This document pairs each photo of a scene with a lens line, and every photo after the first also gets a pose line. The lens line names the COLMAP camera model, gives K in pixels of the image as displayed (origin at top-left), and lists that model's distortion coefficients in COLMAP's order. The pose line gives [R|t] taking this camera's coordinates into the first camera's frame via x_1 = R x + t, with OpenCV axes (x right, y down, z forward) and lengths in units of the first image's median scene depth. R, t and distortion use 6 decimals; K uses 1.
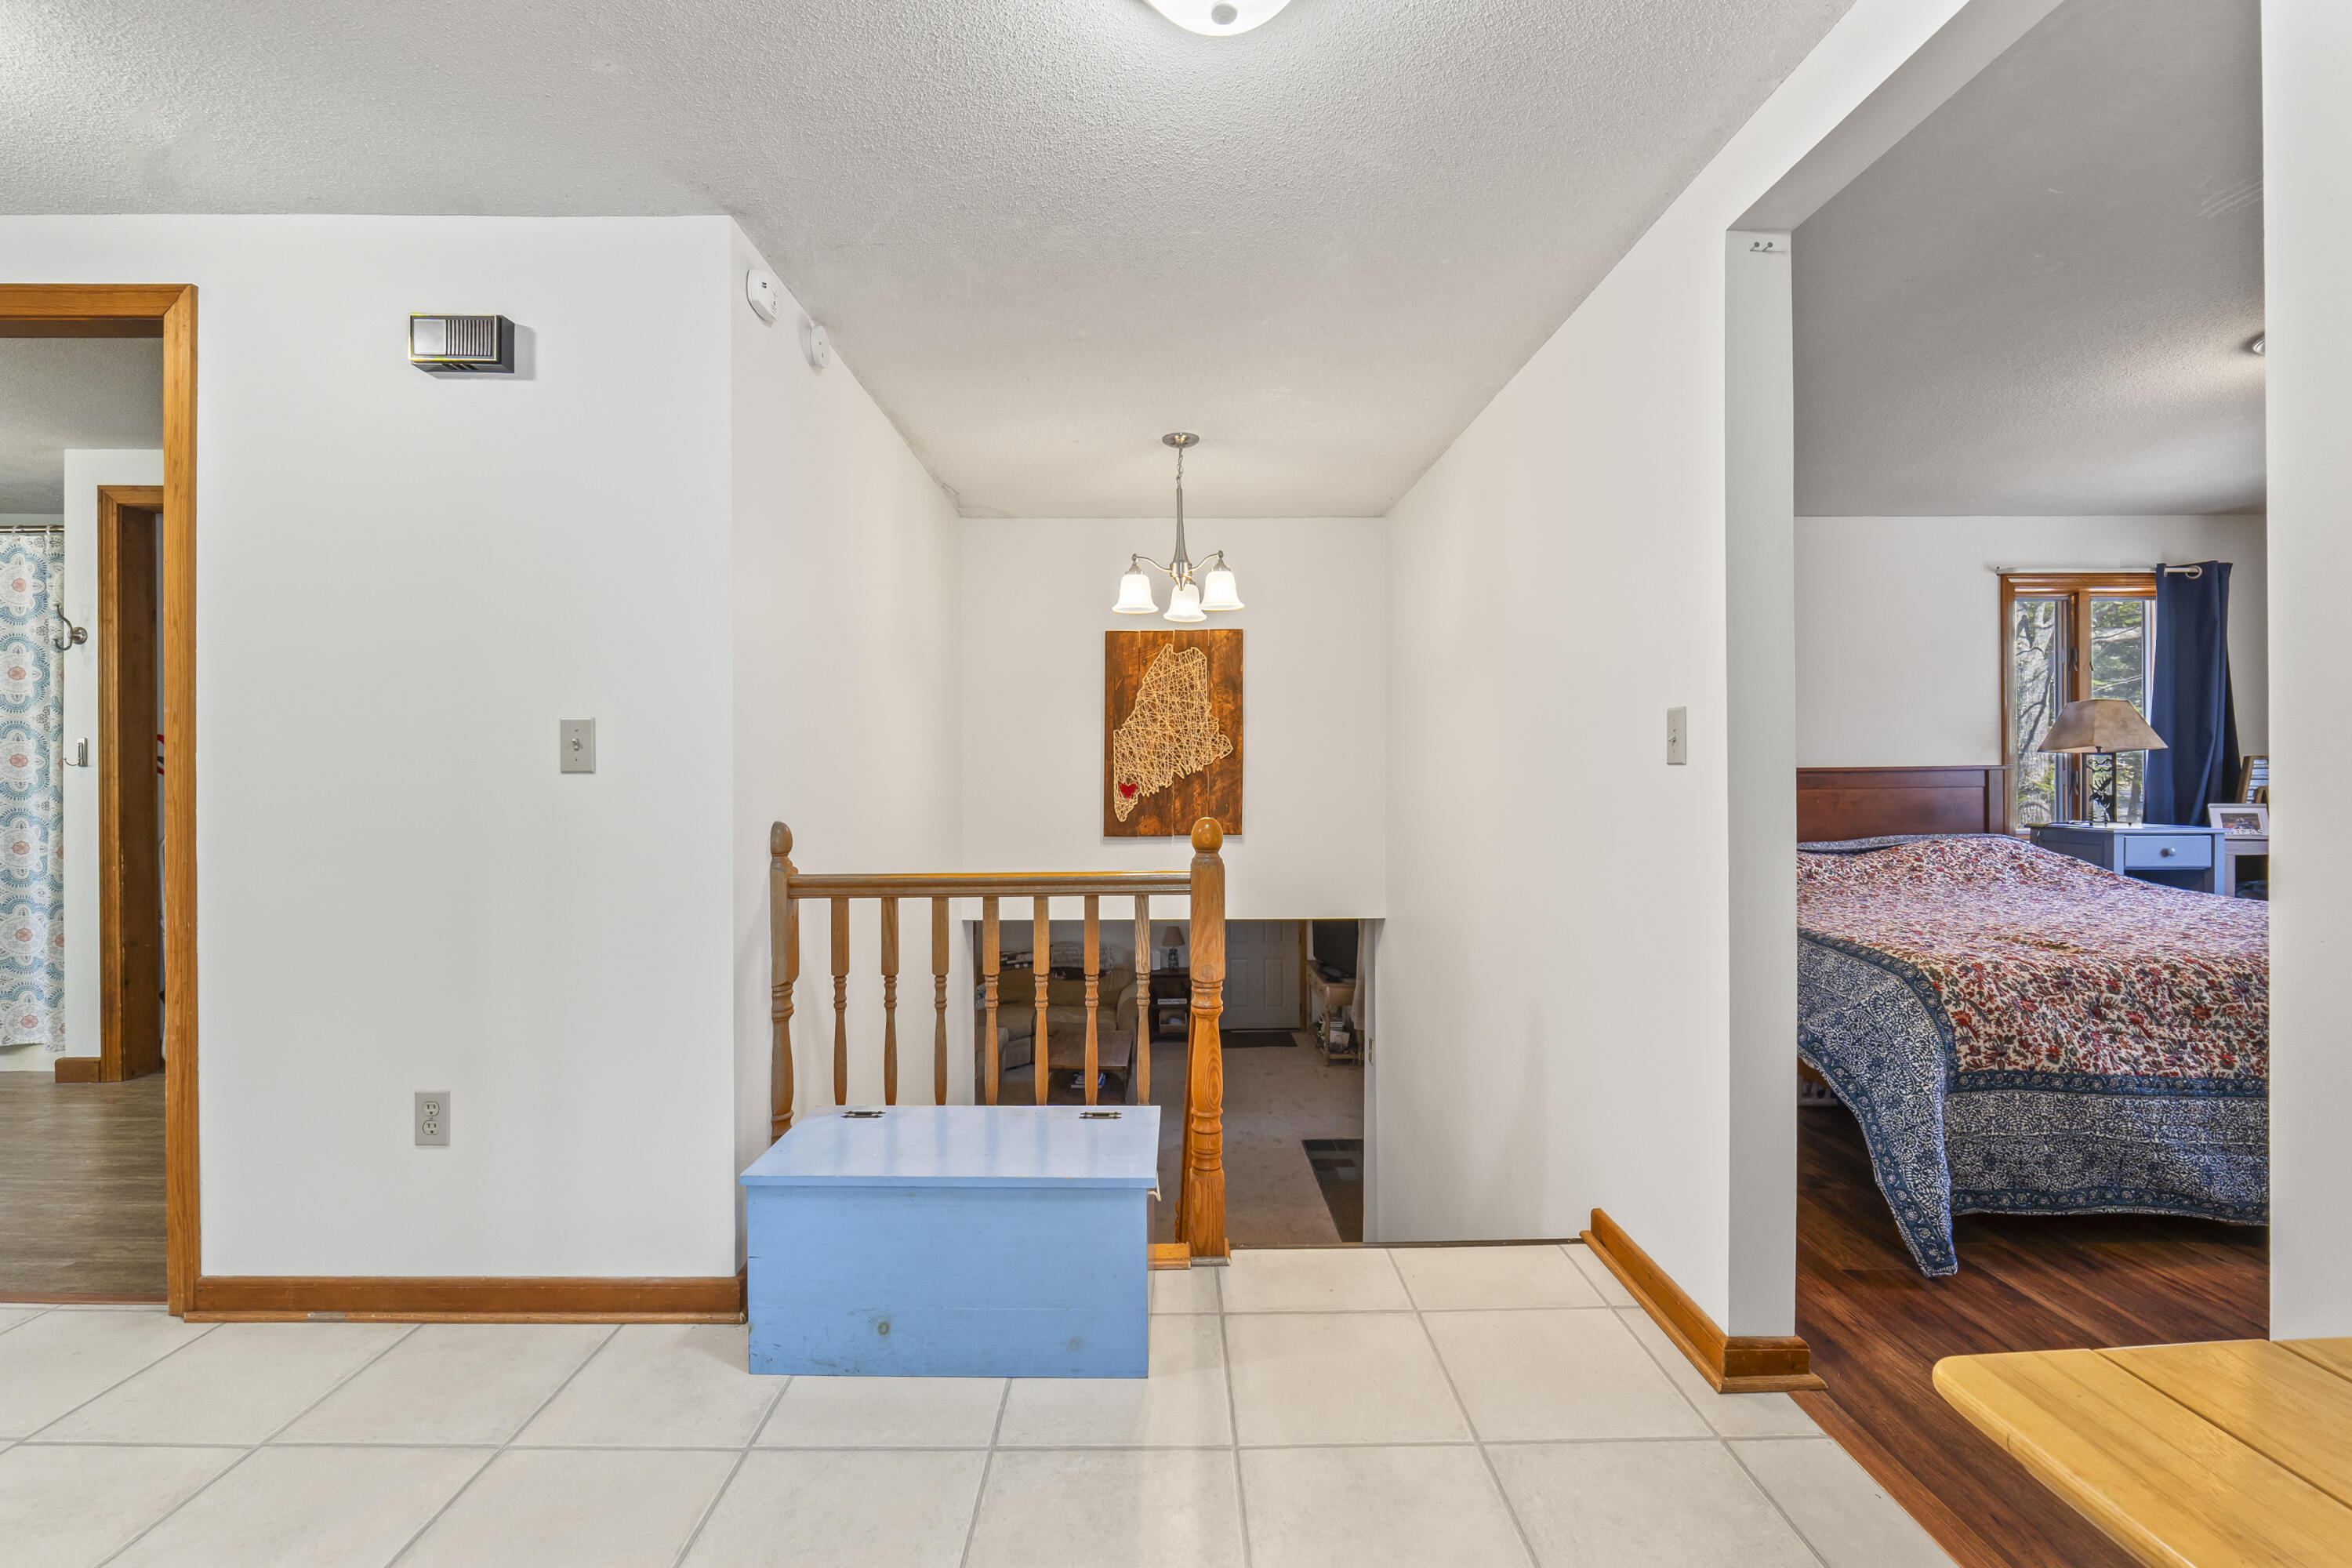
lens RADIAL K [[1001.3, 0, 1165.3], [0, 1001.3, 778.6], [0, 0, 1]] dist [-0.007712, 0.000613]
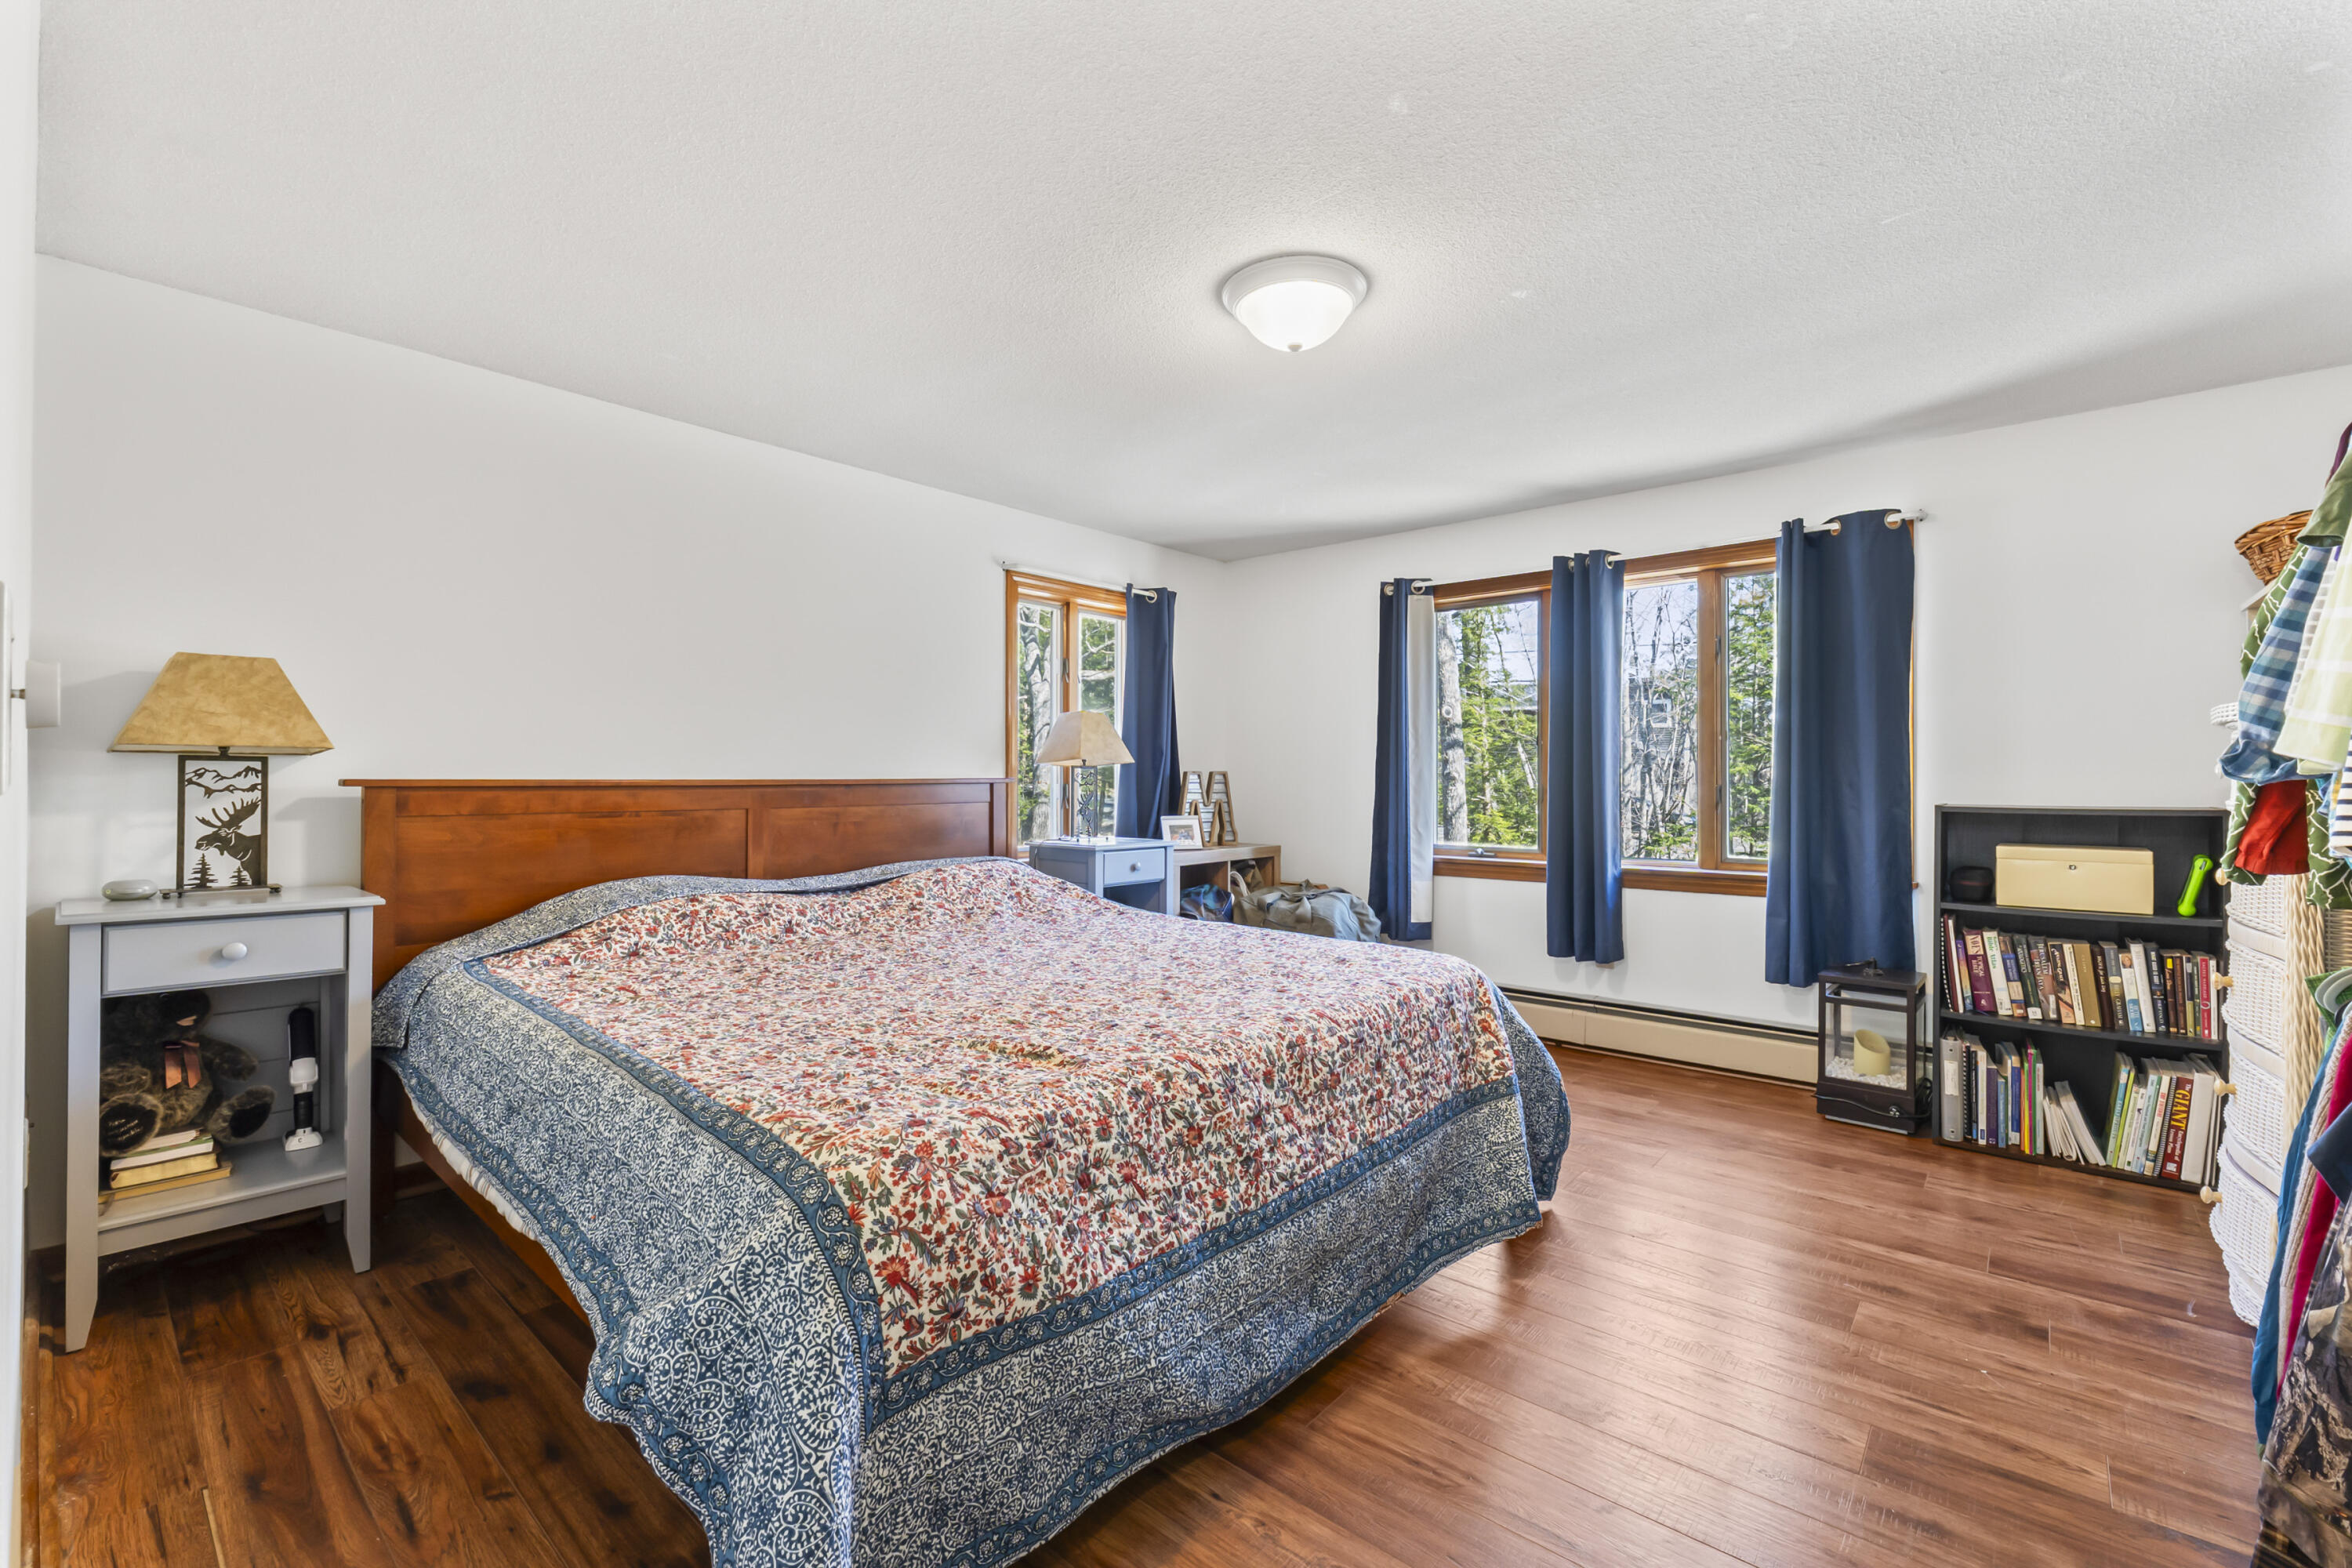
lens RADIAL K [[1012.9, 0, 1168.5], [0, 1012.9, 769.7], [0, 0, 1]] dist [-0.006903, 0.000069]
pose [[0.668243, 0.014613, 0.743800, 0.492423], [-0.003286, 0.999855, -0.016692, -0.012408], [-0.743936, 0.008710, 0.668194, 0.530936]]
